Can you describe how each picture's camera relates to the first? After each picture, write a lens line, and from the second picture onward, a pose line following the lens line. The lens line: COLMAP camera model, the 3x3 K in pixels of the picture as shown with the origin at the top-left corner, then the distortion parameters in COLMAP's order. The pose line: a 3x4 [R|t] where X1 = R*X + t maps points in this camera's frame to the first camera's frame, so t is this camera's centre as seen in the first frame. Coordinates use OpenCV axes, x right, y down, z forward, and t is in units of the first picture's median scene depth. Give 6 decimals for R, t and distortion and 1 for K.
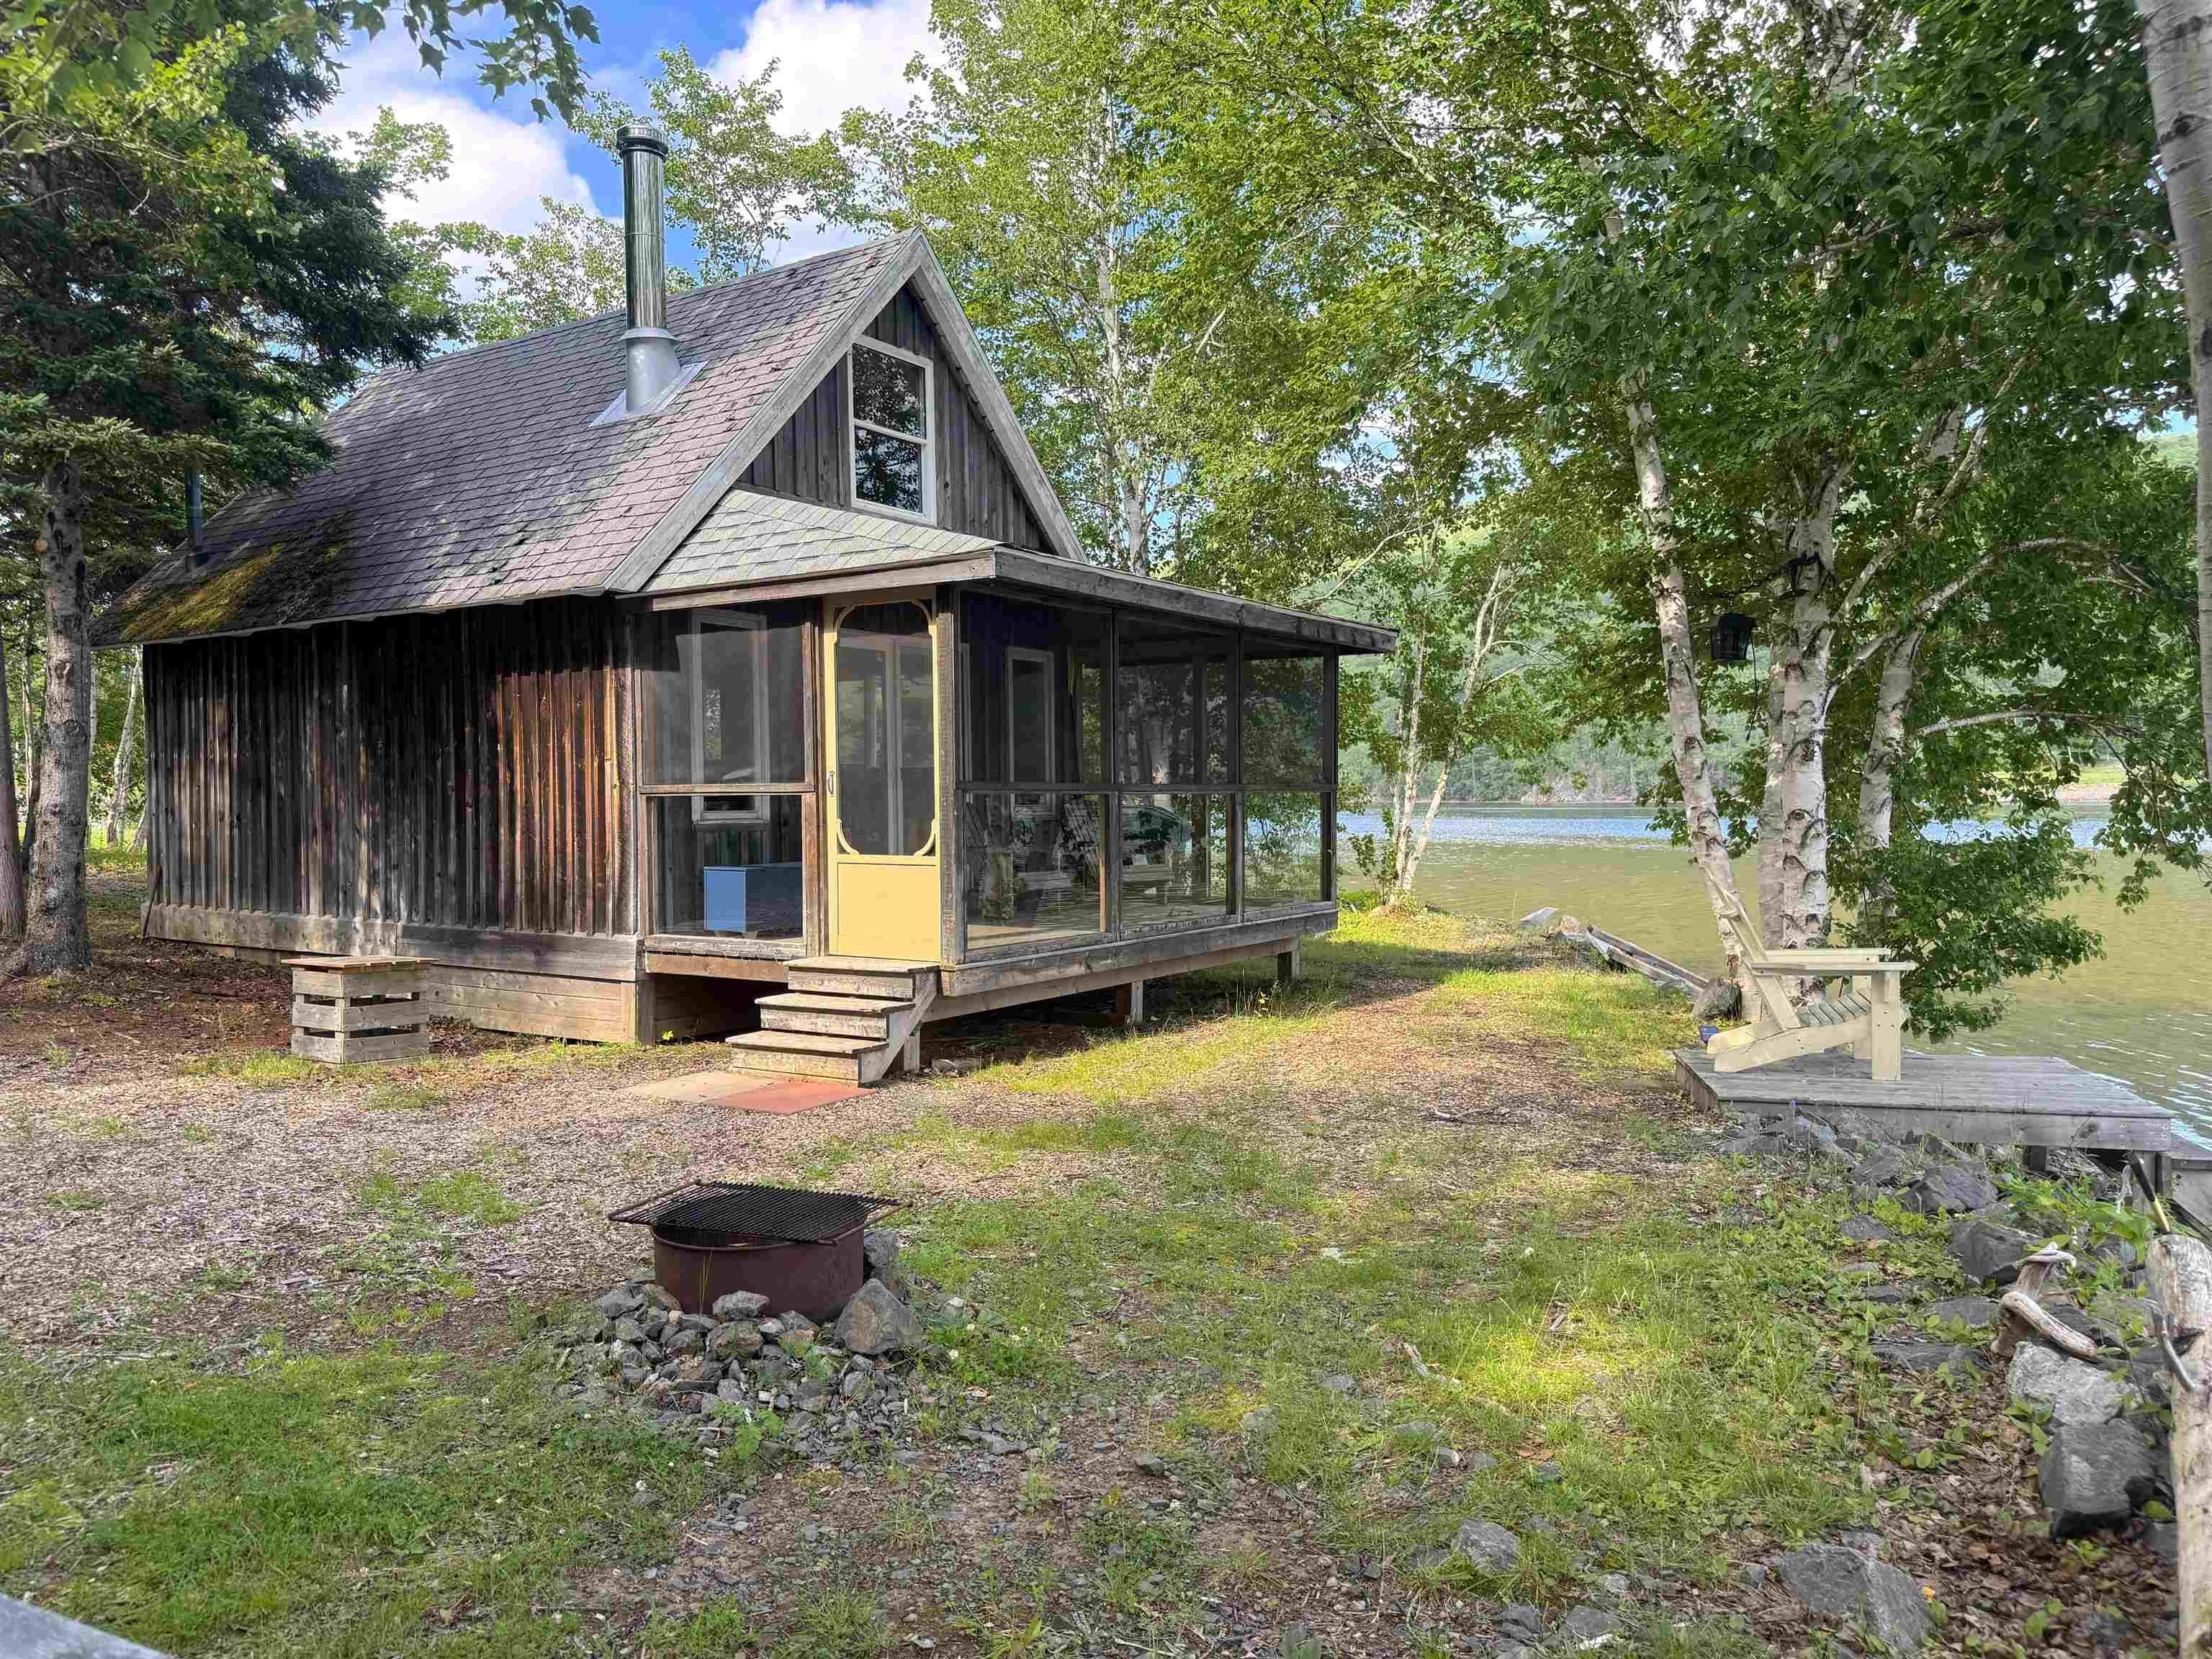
lens RADIAL K [[1539.7, 0, 1106.0], [0, 1539.7, 829.5], [0, 0, 1]] dist [0.090884, -0.118944]
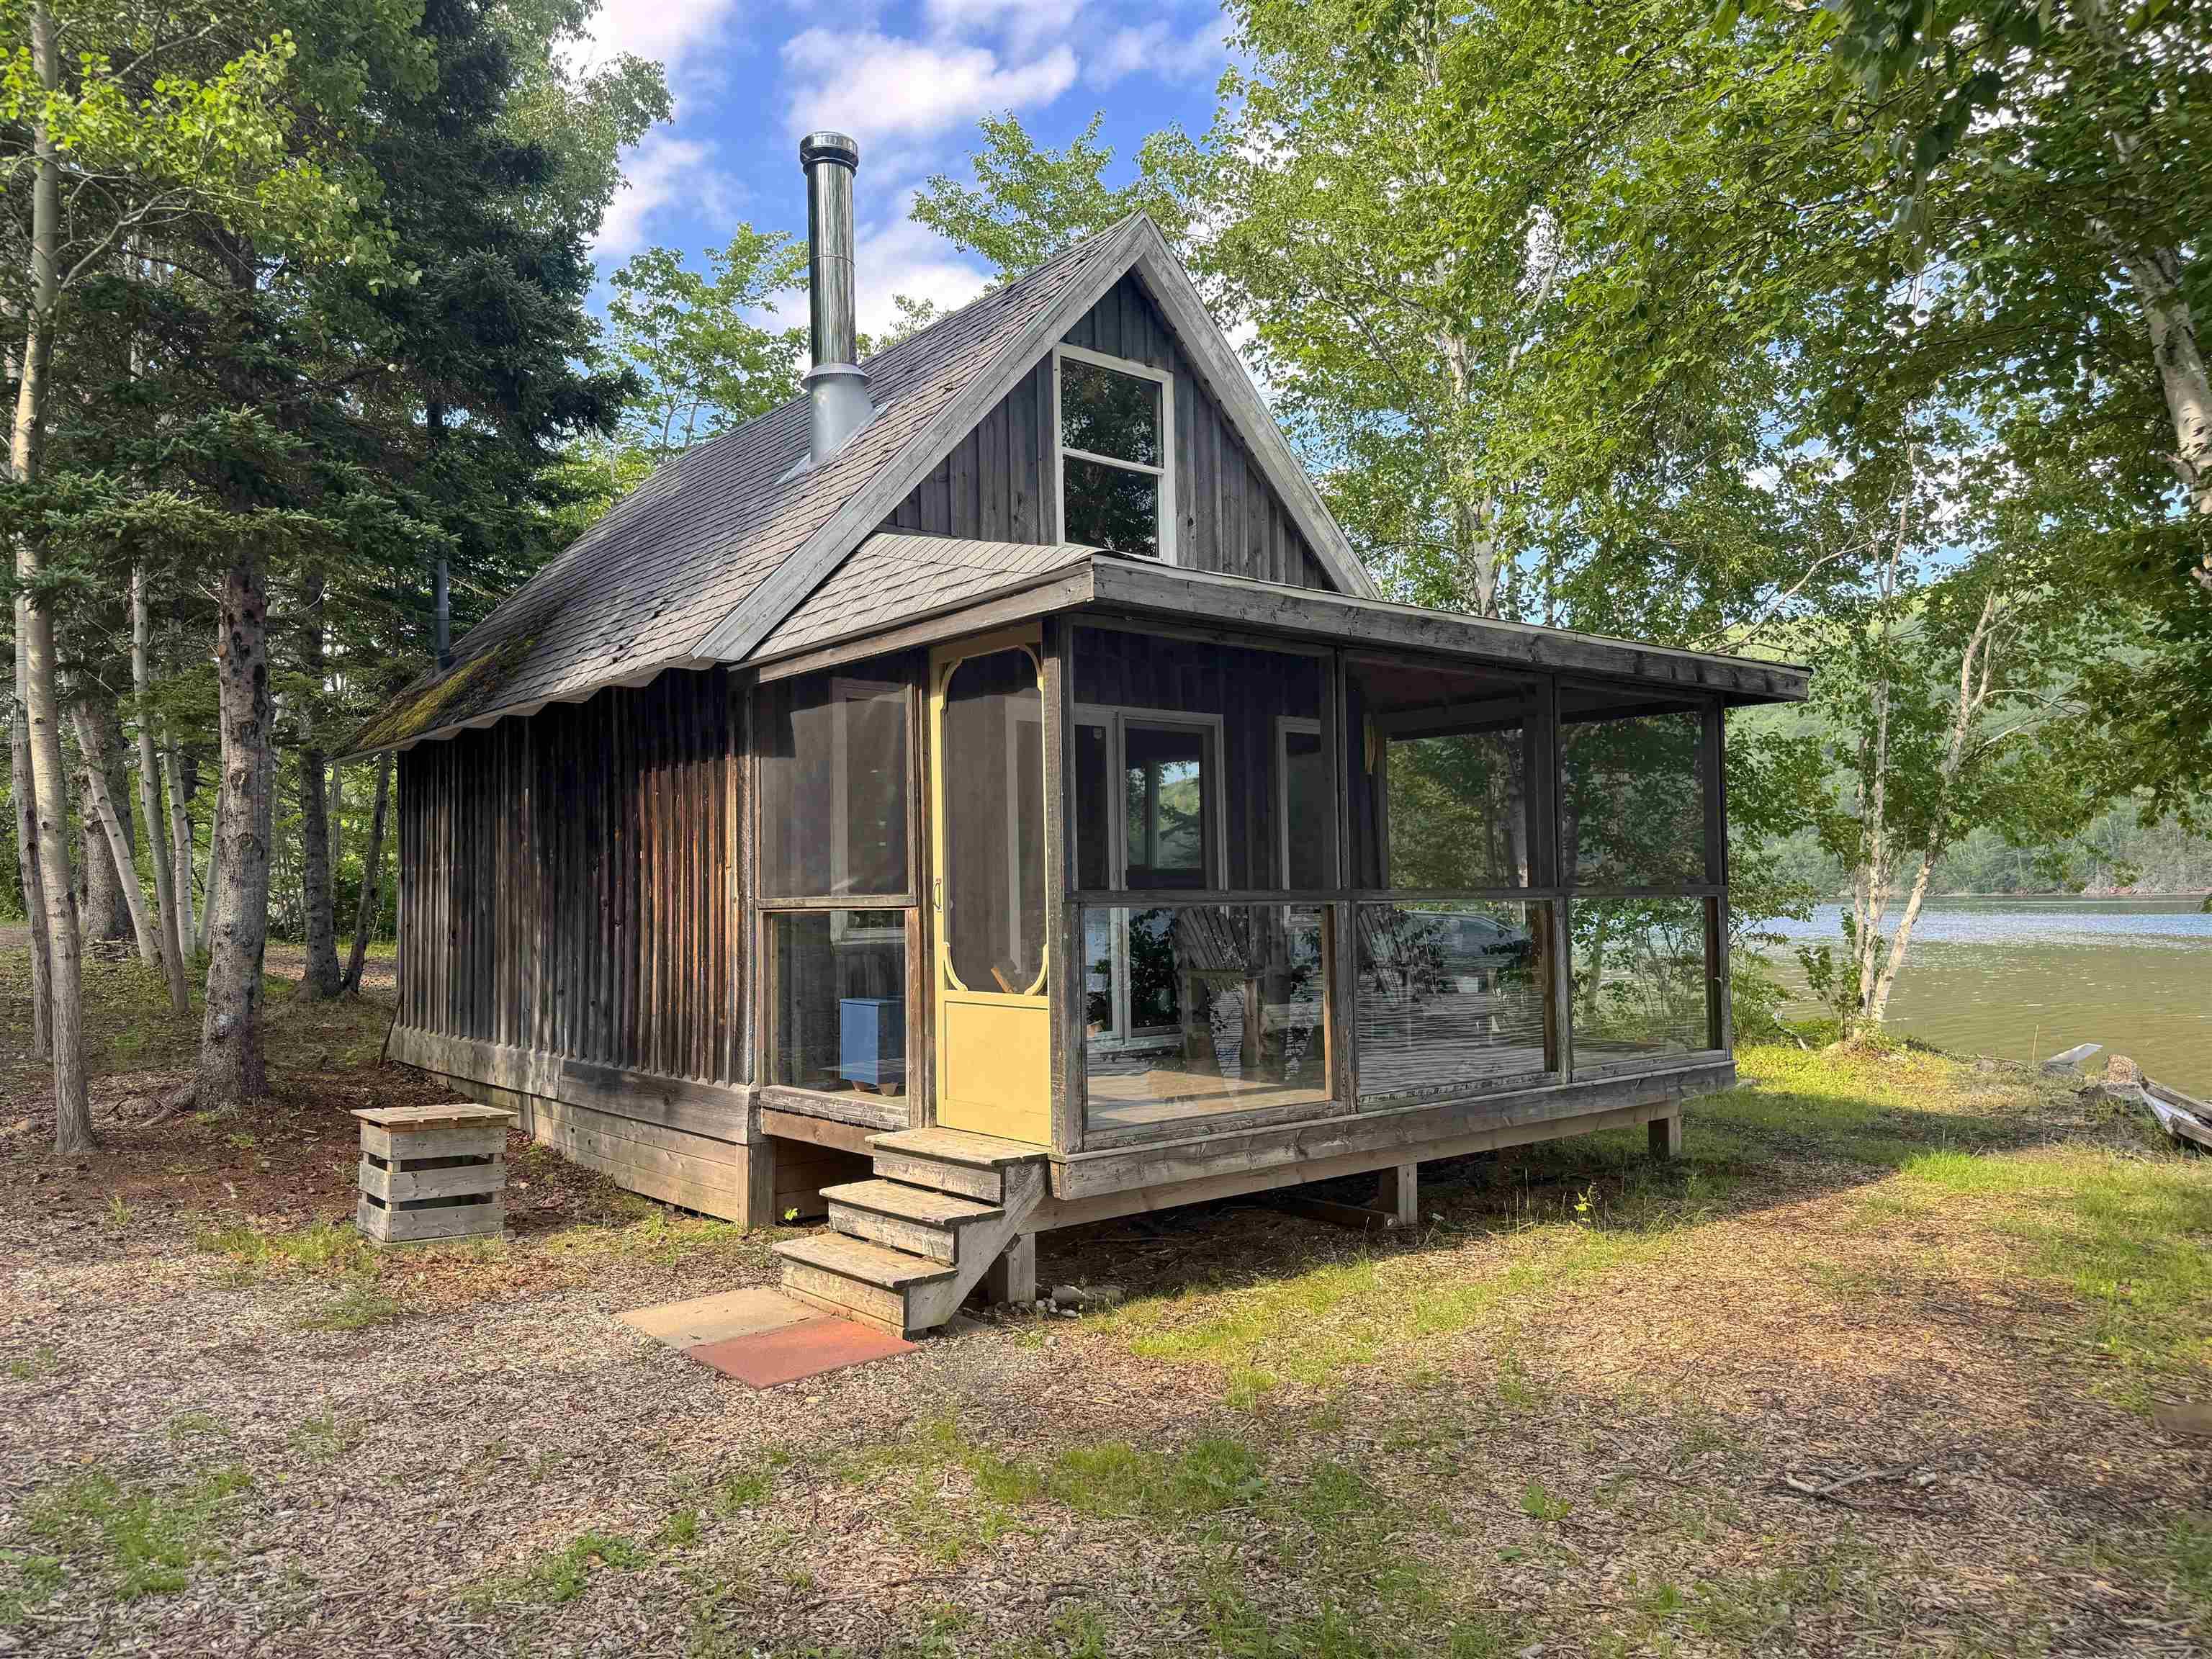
lens RADIAL K [[1549.0, 0, 1106.2], [0, 1549.0, 820.6], [0, 0, 1]] dist [0.121854, -0.208867]
pose [[0.957575, -0.022674, -0.287291, 0.099755], [0.002981, 0.997626, -0.068801, -0.011663], [0.288169, 0.065026, 0.955369, 0.252875]]
